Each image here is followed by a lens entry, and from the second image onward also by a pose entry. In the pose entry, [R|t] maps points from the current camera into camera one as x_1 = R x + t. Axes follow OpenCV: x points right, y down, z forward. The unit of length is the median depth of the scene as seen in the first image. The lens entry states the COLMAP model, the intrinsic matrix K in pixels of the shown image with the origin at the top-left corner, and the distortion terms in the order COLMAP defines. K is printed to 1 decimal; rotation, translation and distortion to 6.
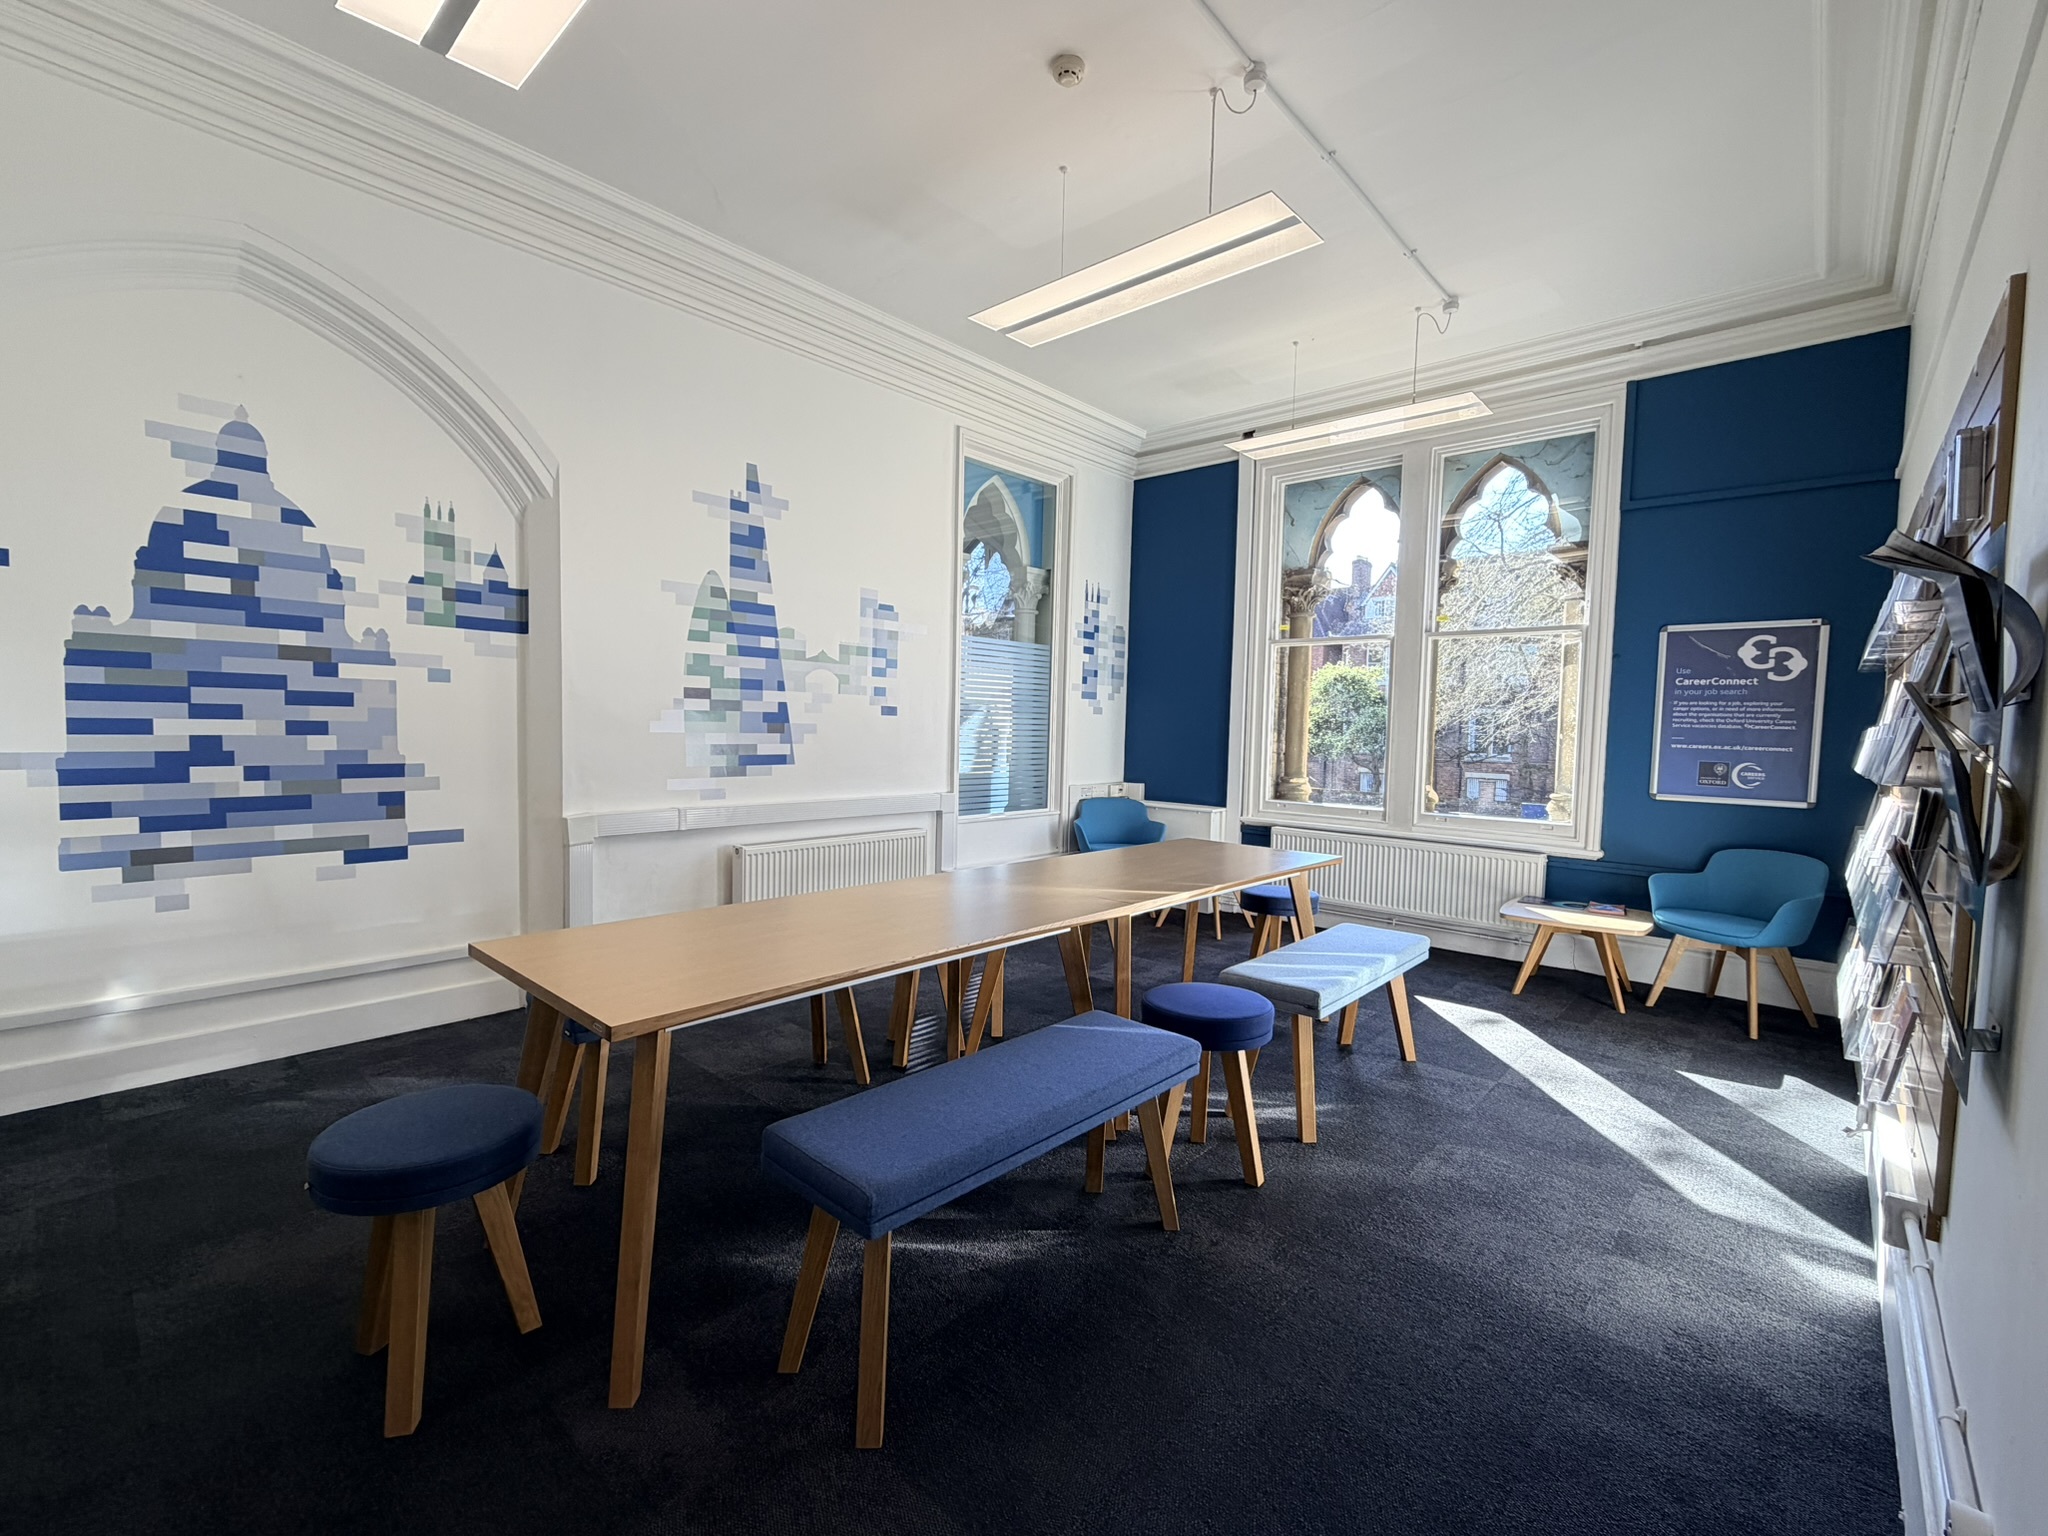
lens RADIAL K [[886.5, 0, 1024.0], [0, 886.5, 764.9], [0, 0, 1]] dist [0.003885, 0.000154]
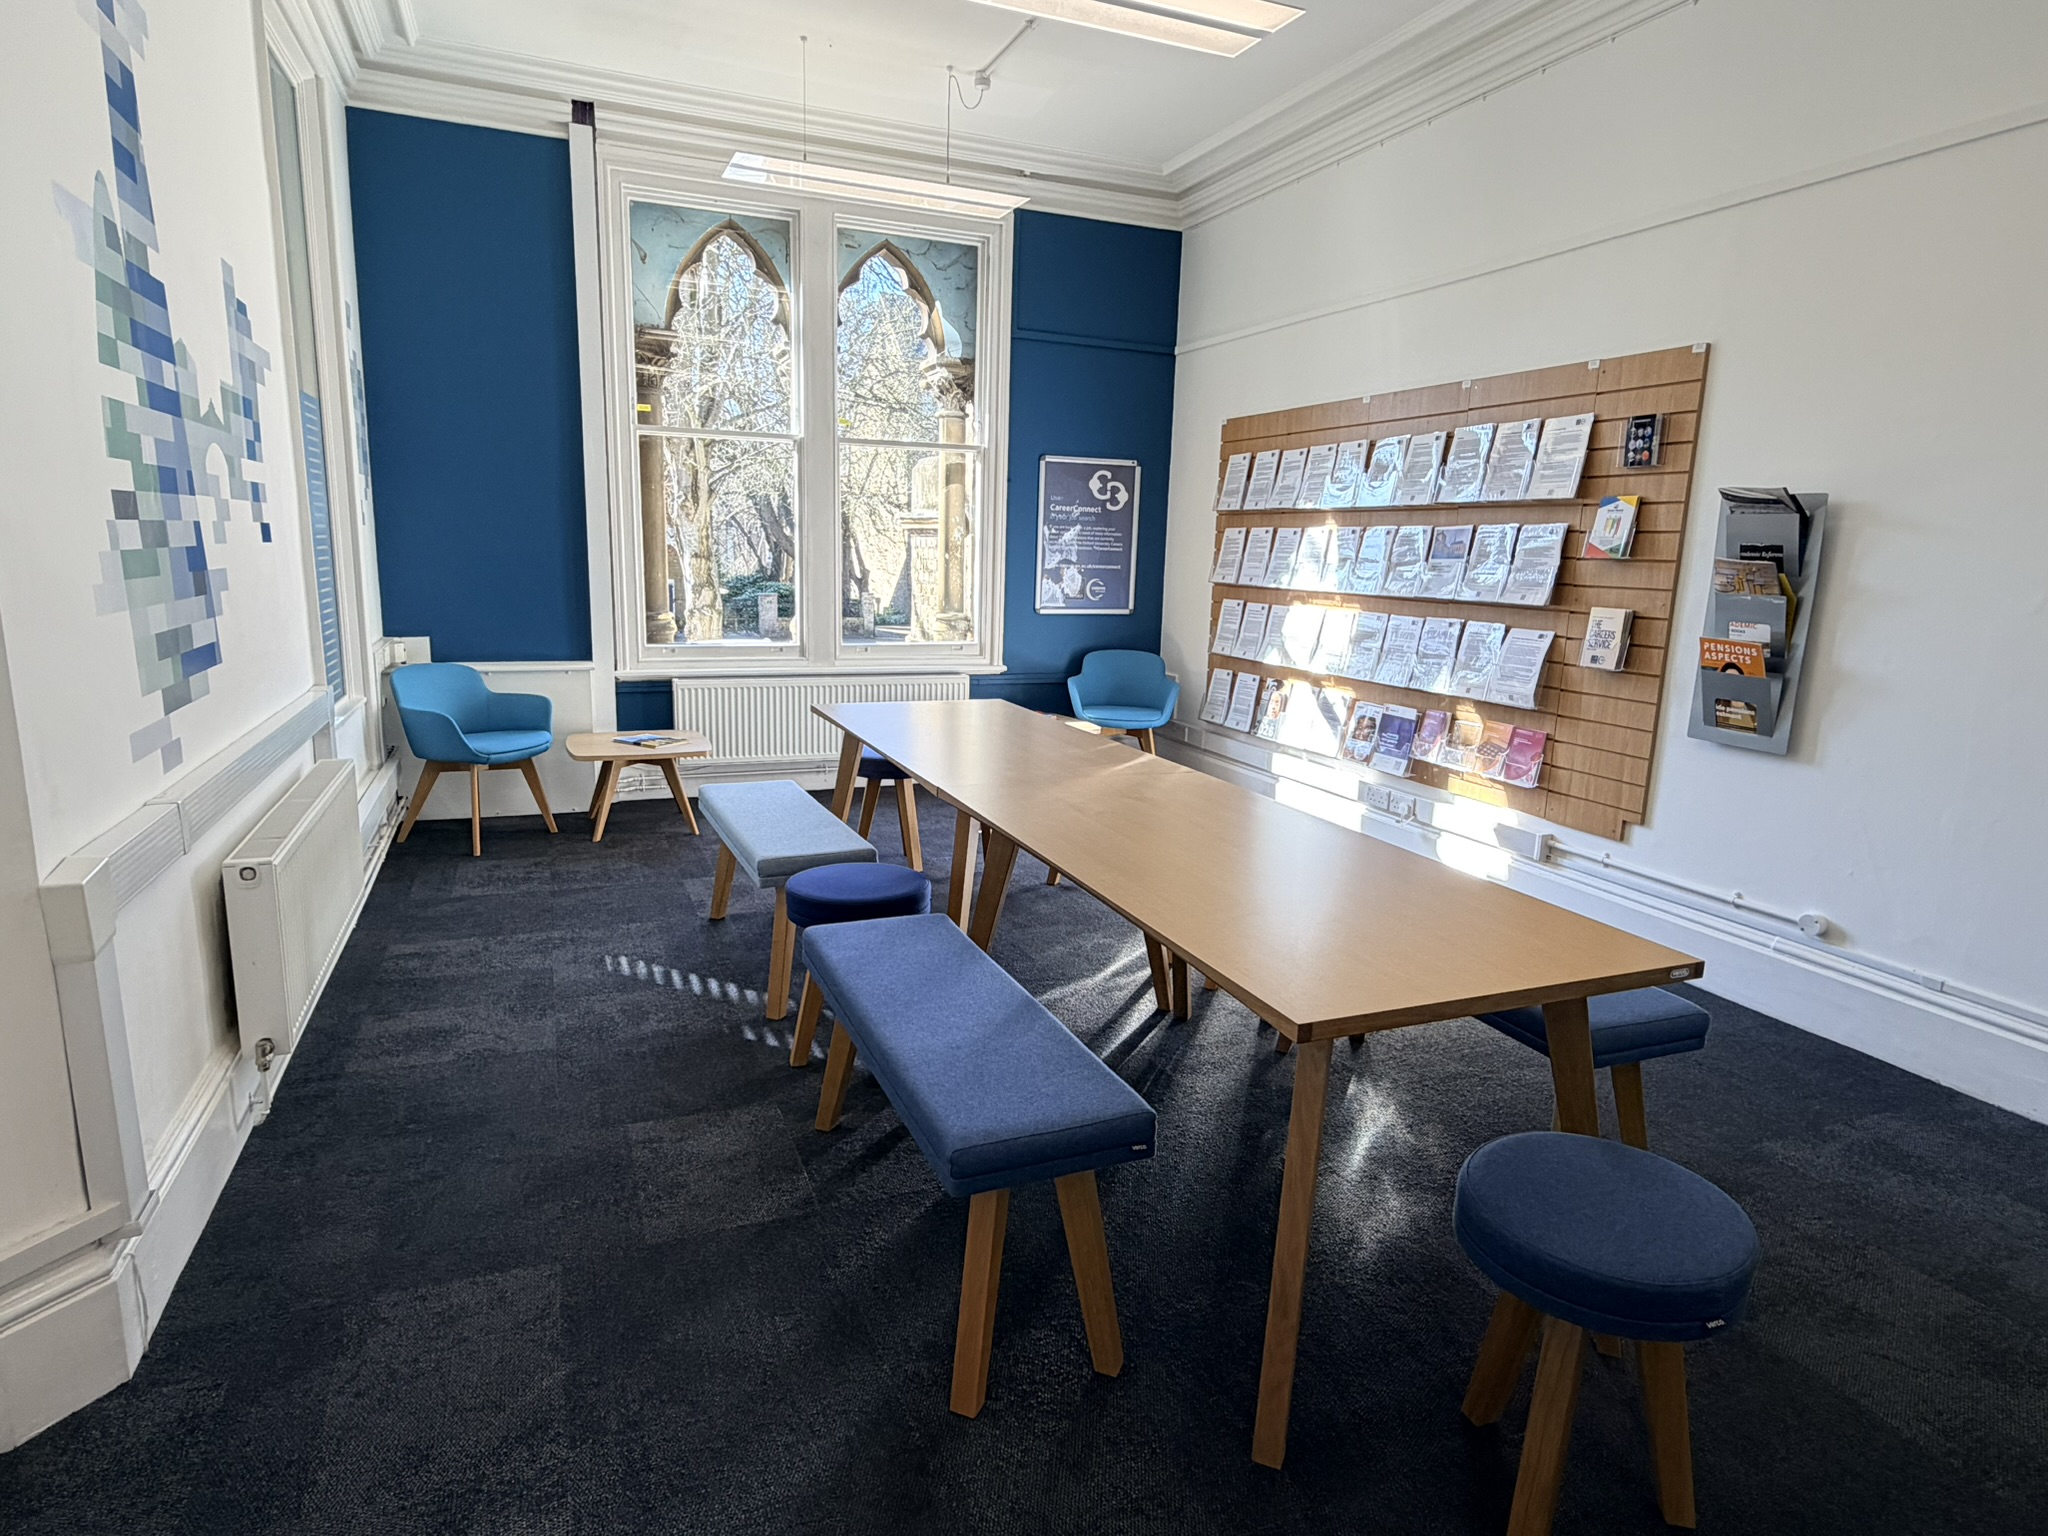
lens RADIAL K [[1135.9, 0, 1021.1], [0, 1135.9, 774.3], [0, 0, 1]] dist [-0.008107, -0.001534]
pose [[0.428615, -0.191487, 0.882962, -0.621516], [0.024381, 0.979378, 0.200562, -0.052024], [-0.903158, -0.064436, 0.424444, 0.405901]]
